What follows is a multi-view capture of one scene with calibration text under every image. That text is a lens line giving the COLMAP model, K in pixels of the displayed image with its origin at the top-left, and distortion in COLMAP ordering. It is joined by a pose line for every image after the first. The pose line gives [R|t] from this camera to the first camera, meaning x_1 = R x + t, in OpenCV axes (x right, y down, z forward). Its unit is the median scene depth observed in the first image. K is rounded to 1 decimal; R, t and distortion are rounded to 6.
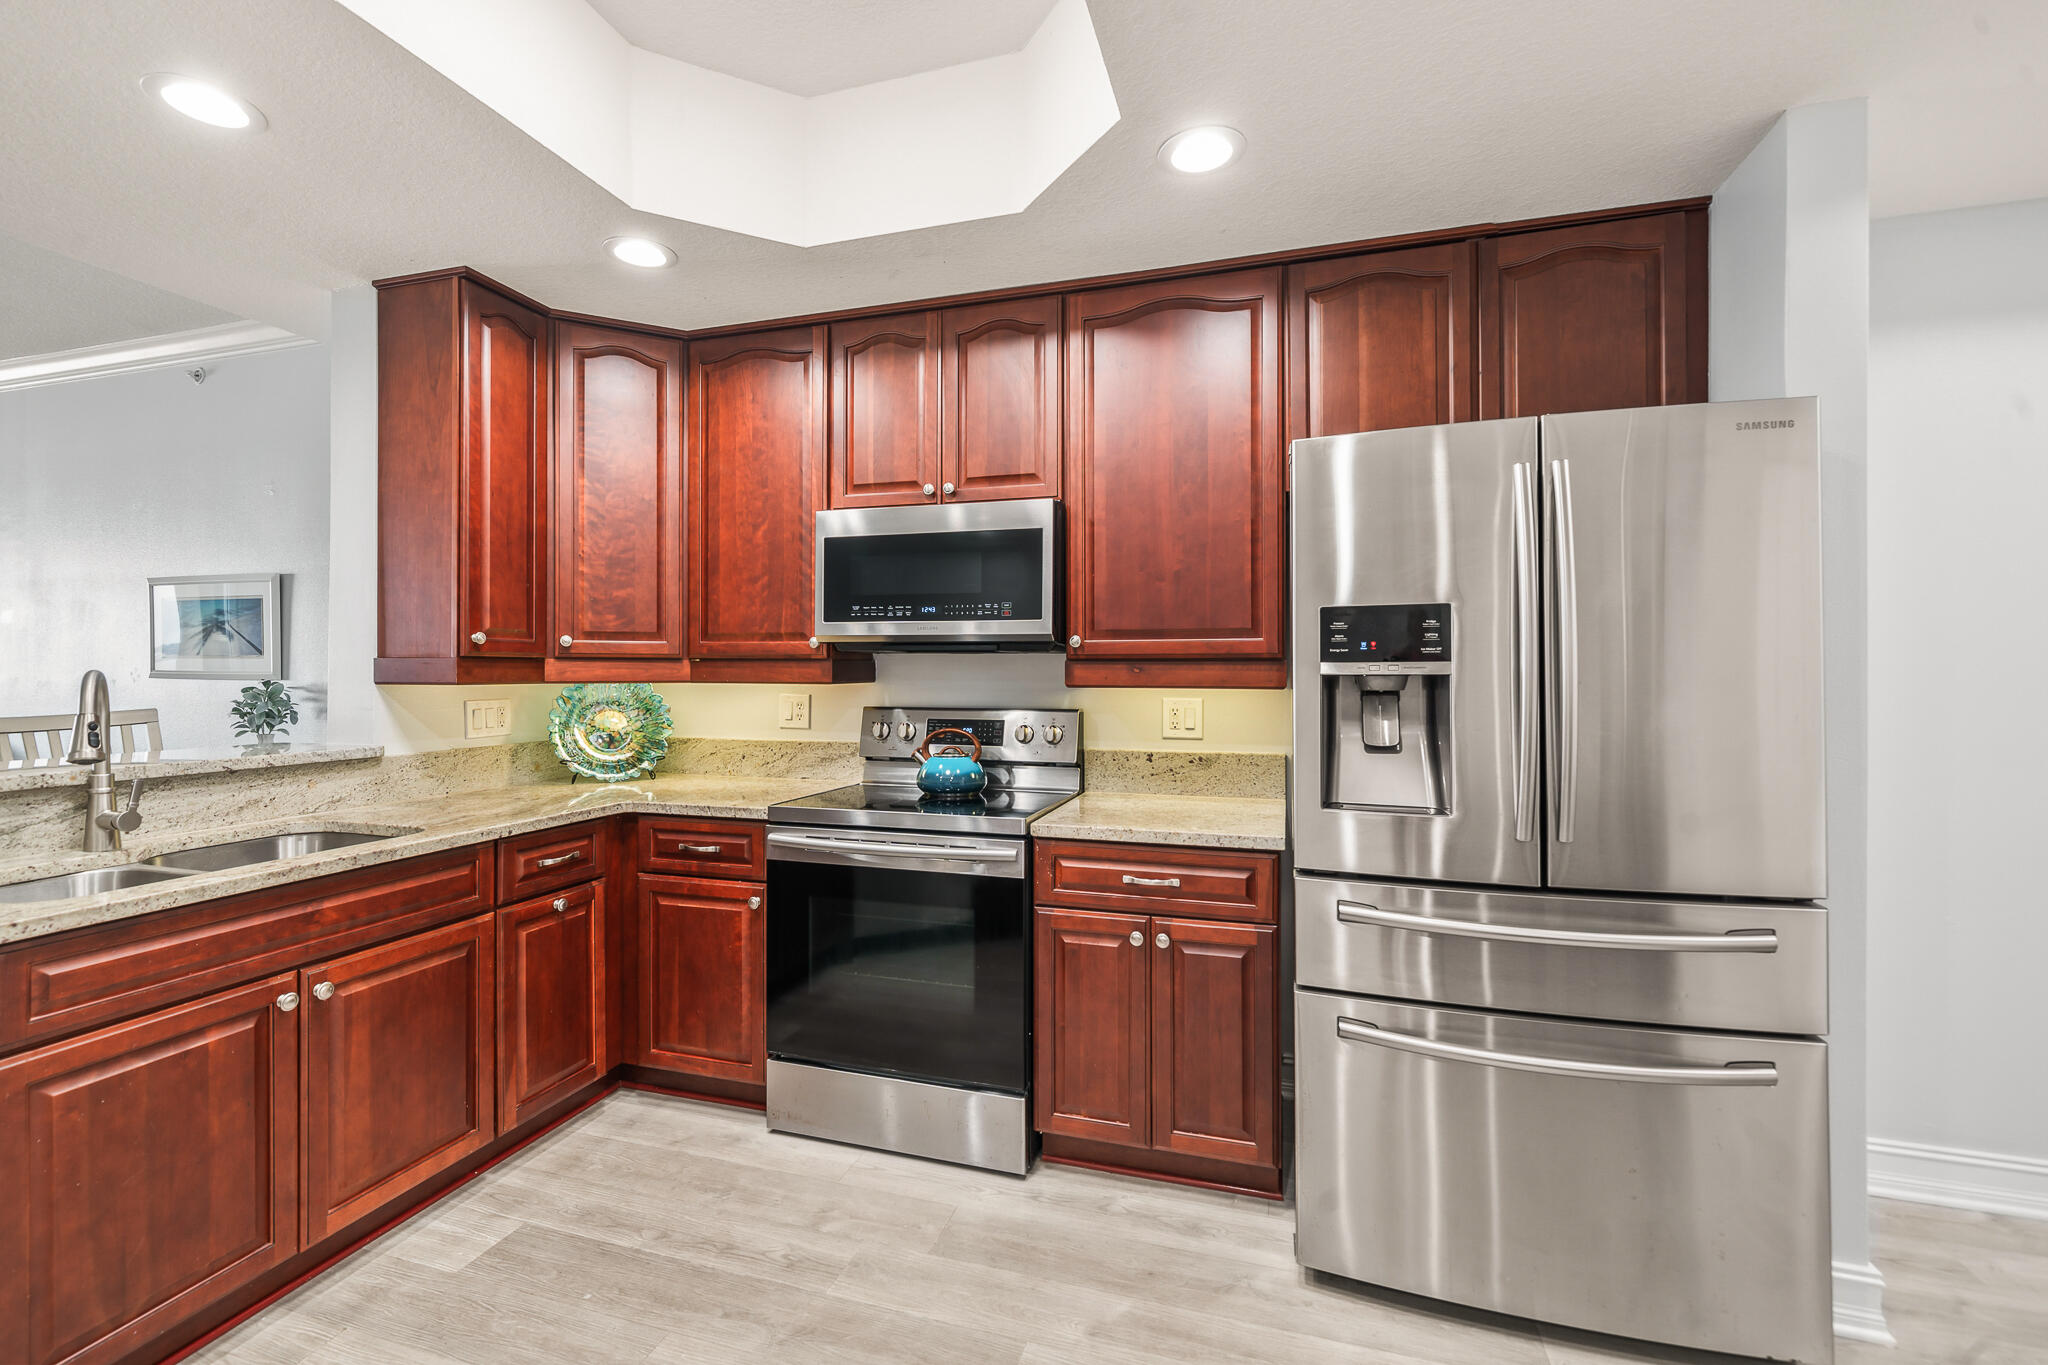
lens RADIAL K [[877.1, 0, 1013.7], [0, 877.1, 669.5], [0, 0, 1]] dist [-0.001282, 0.000073]
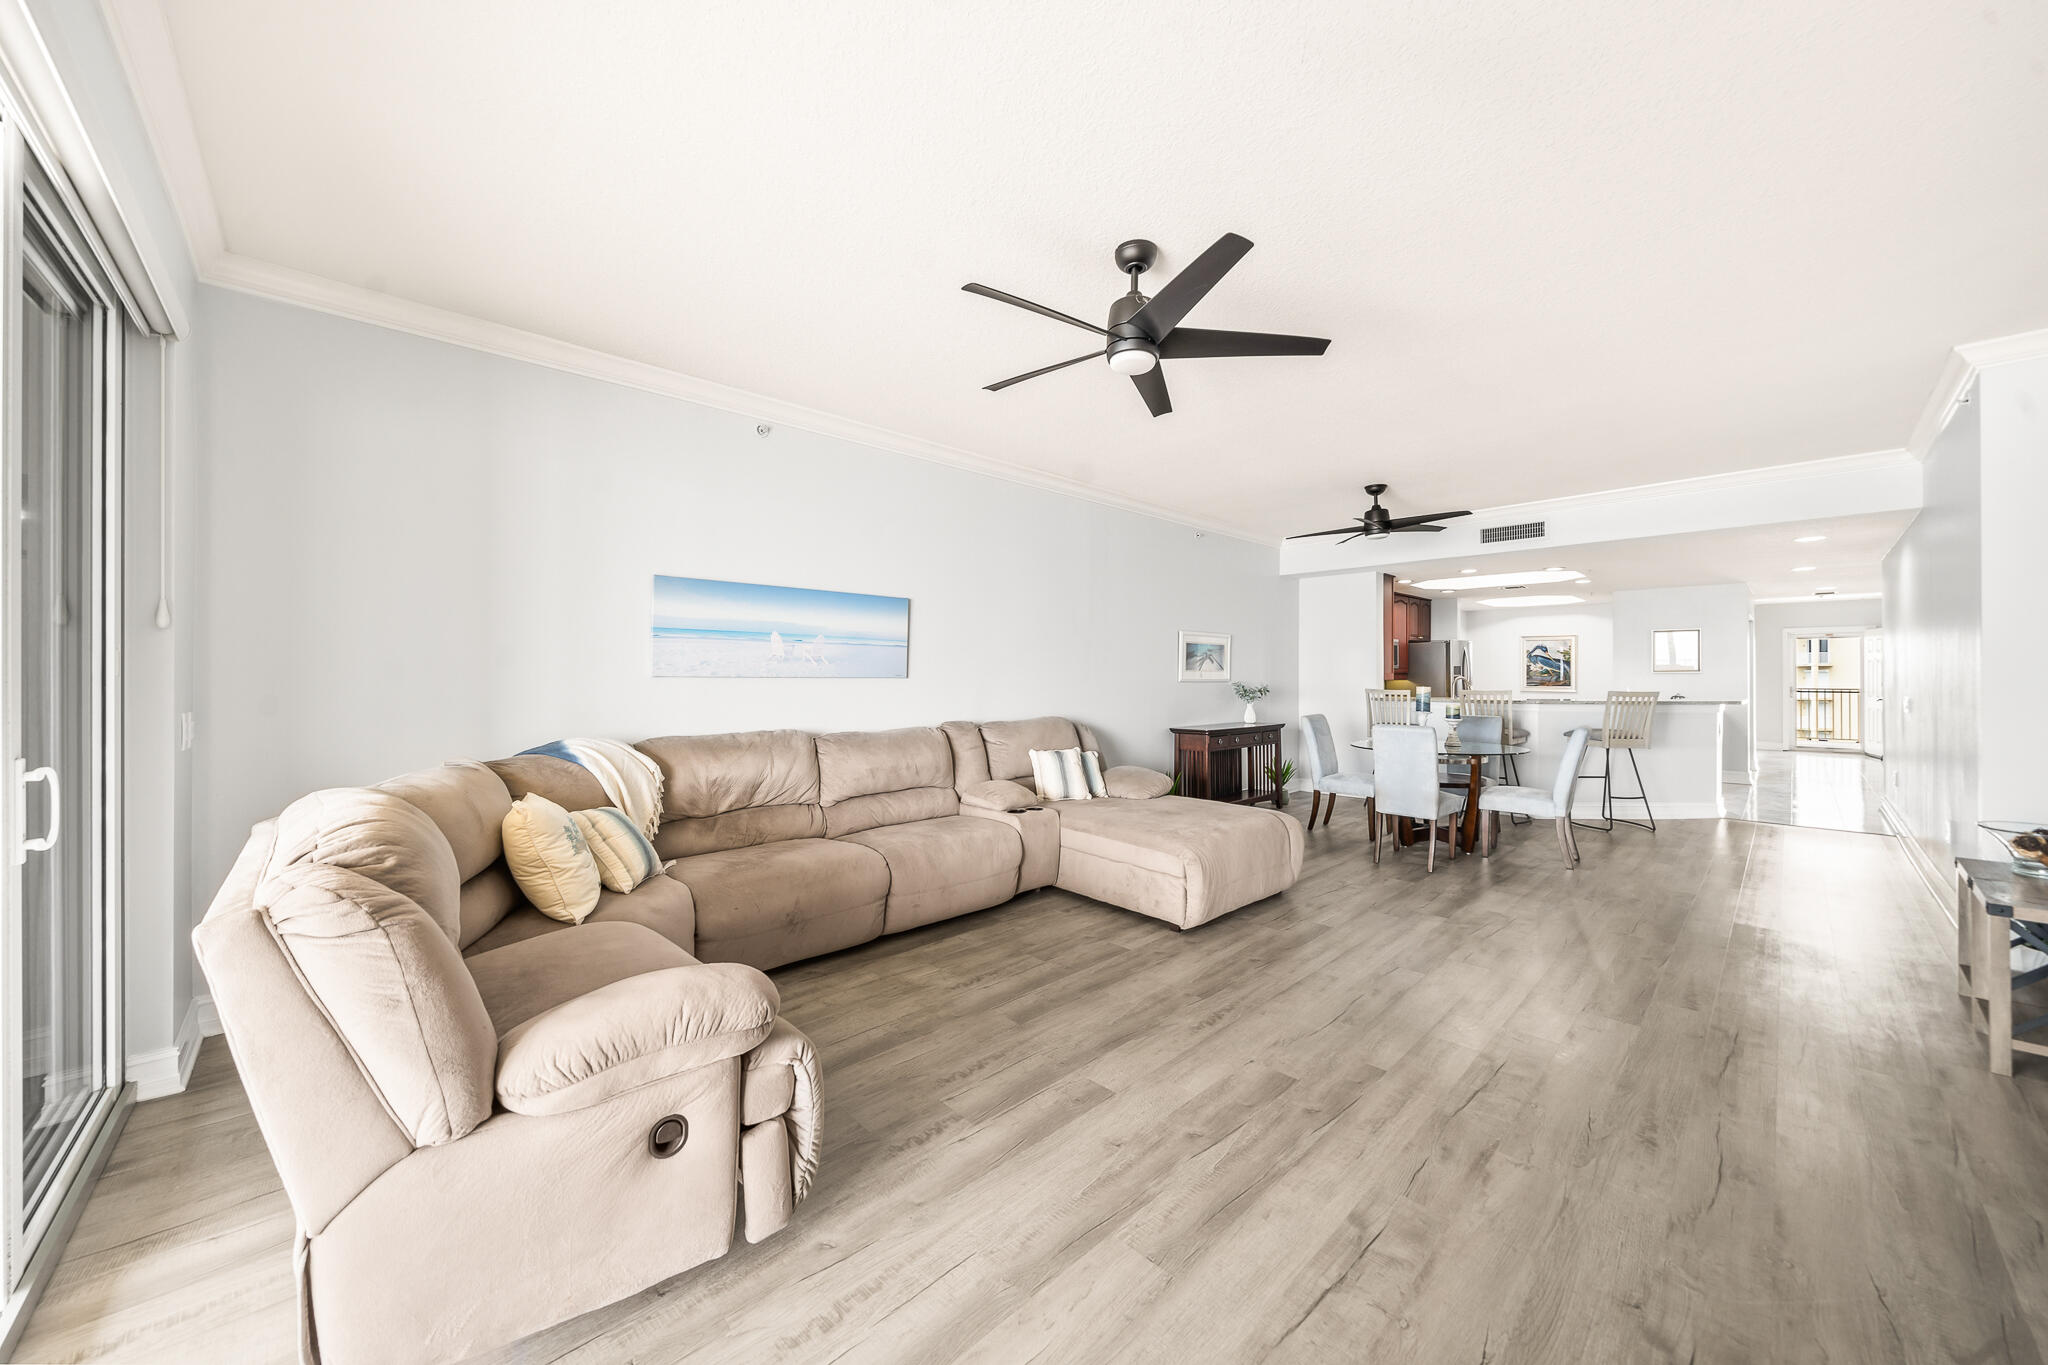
lens RADIAL K [[728.6, 0, 1018.5], [0, 728.6, 669.9], [0, 0, 1]] dist [-0.000397, -0.000024]
pose [[0.490834, 0.003597, 0.871246, -4.156585], [-0.001433, 0.999993, -0.003322, -0.016527], [-0.871252, 0.000382, 0.490836, 0.825882]]
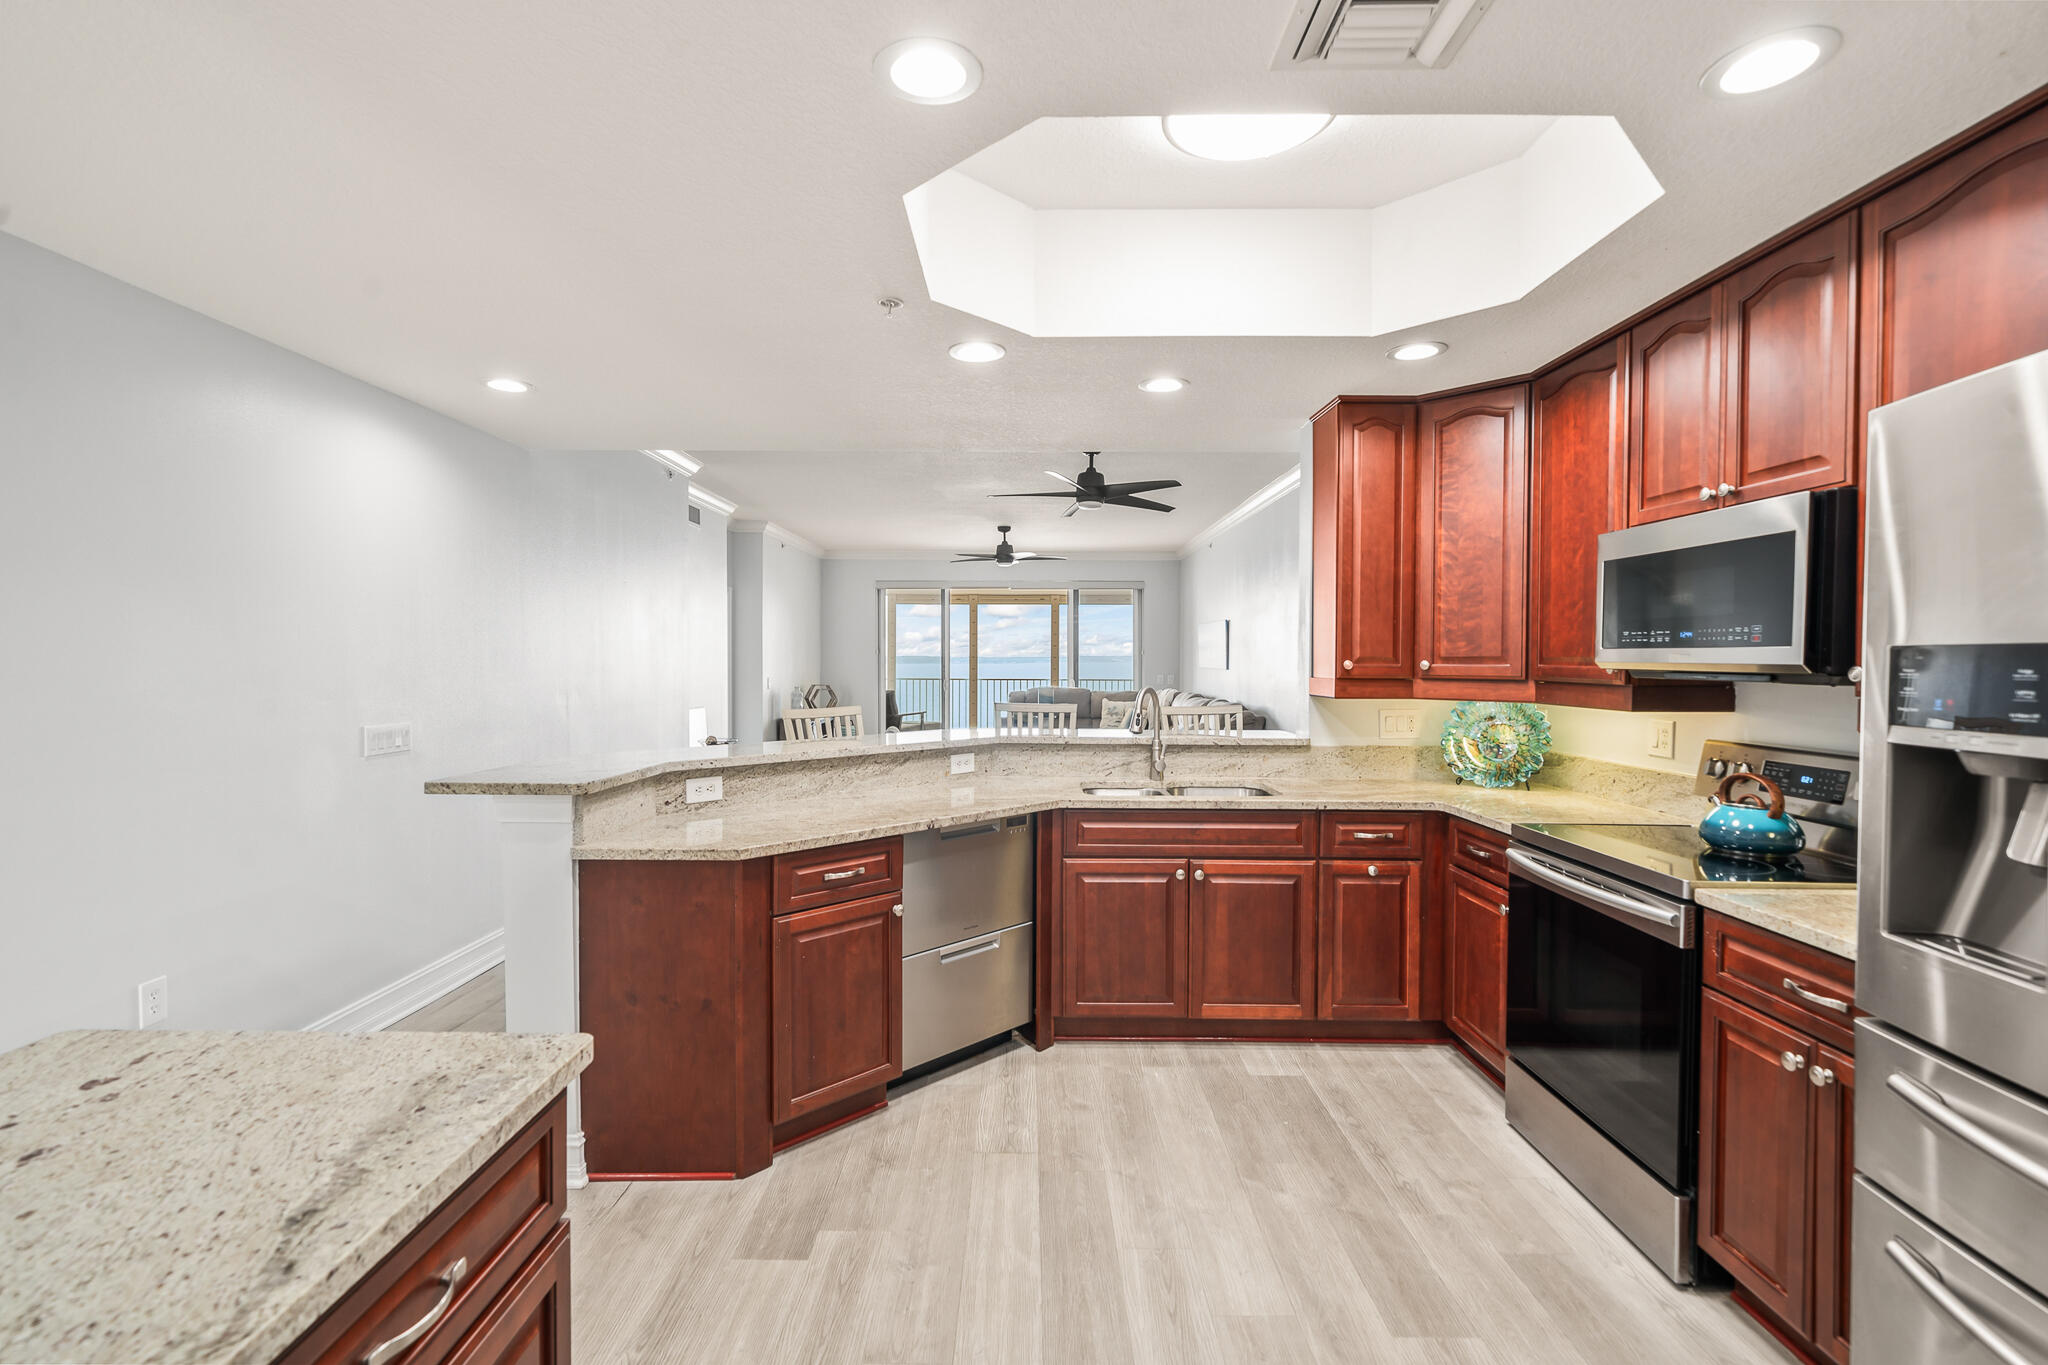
lens RADIAL K [[935.7, 0, 1015.4], [0, 935.7, 678.6], [0, 0, 1]] dist [0.001820, 0.000588]
pose [[0.289441, 0.020346, -0.956980, 0.609339], [-0.002709, 0.999787, 0.020437, -0.041387], [0.957192, -0.003323, 0.289434, 0.080839]]
